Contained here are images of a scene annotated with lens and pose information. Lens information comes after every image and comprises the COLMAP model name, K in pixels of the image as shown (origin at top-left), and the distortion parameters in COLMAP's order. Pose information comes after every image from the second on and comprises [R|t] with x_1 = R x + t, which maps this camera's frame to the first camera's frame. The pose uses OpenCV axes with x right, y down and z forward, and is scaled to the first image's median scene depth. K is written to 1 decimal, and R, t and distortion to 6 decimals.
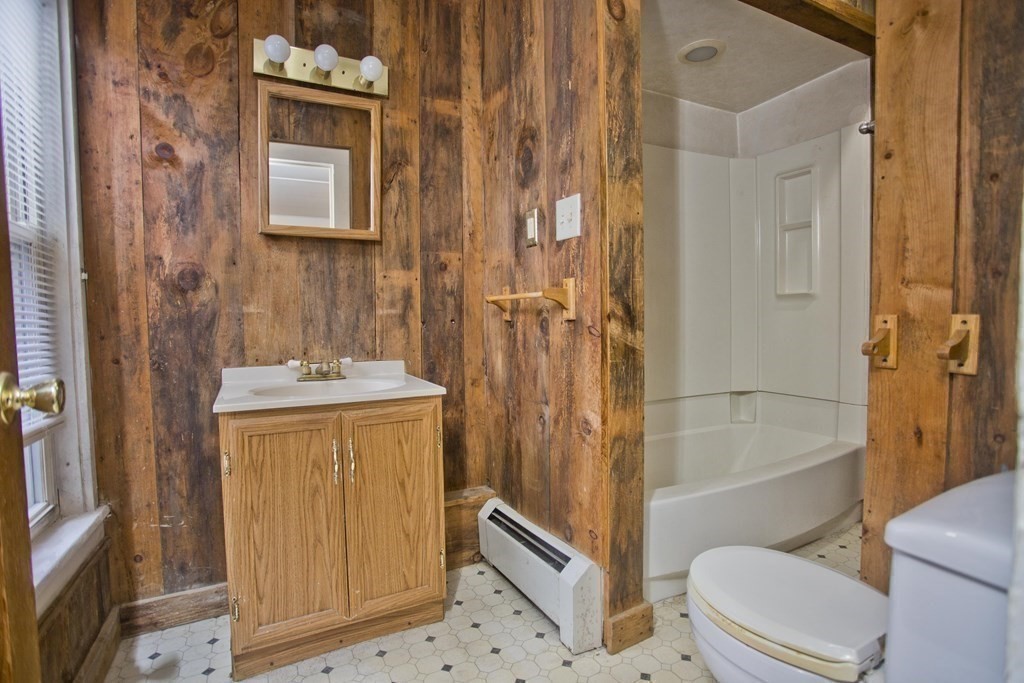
lens RADIAL K [[495.5, 0, 509.7], [0, 495.5, 337.3], [0, 0, 1]] dist [-0.060445, 0.019331]
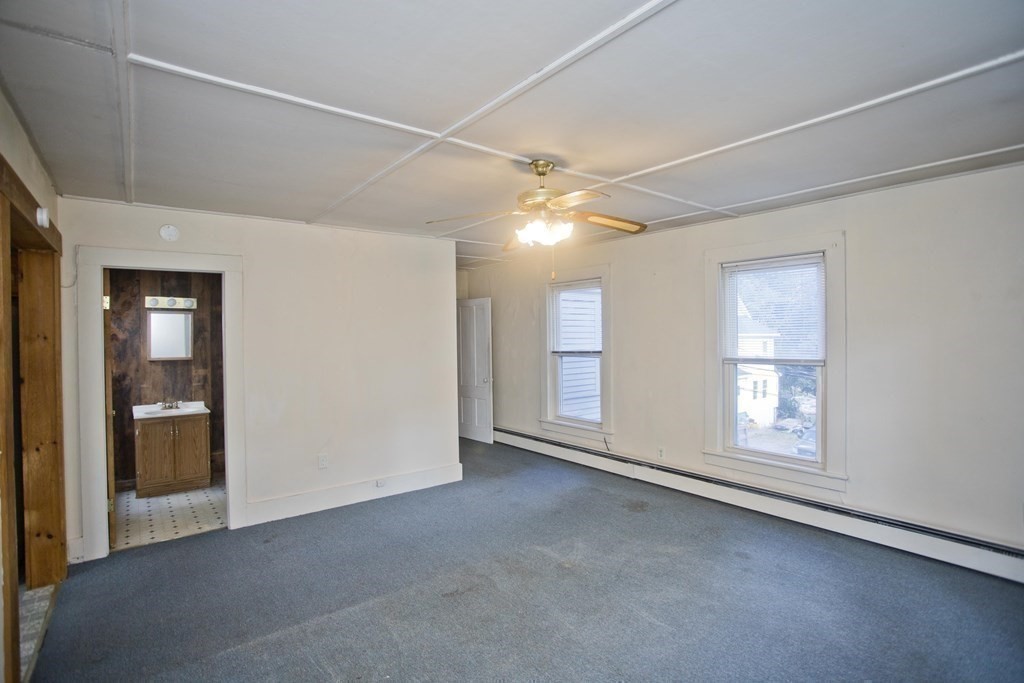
lens RADIAL K [[495.5, 0, 515.6], [0, 495.5, 338.2], [0, 0, 1]] dist [-0.060445, 0.019331]
pose [[0.980026, -0.001971, 0.198857, 1.098116], [0.010869, 0.998987, -0.043665, -0.193787], [-0.198570, 0.044954, 0.979055, -2.313346]]
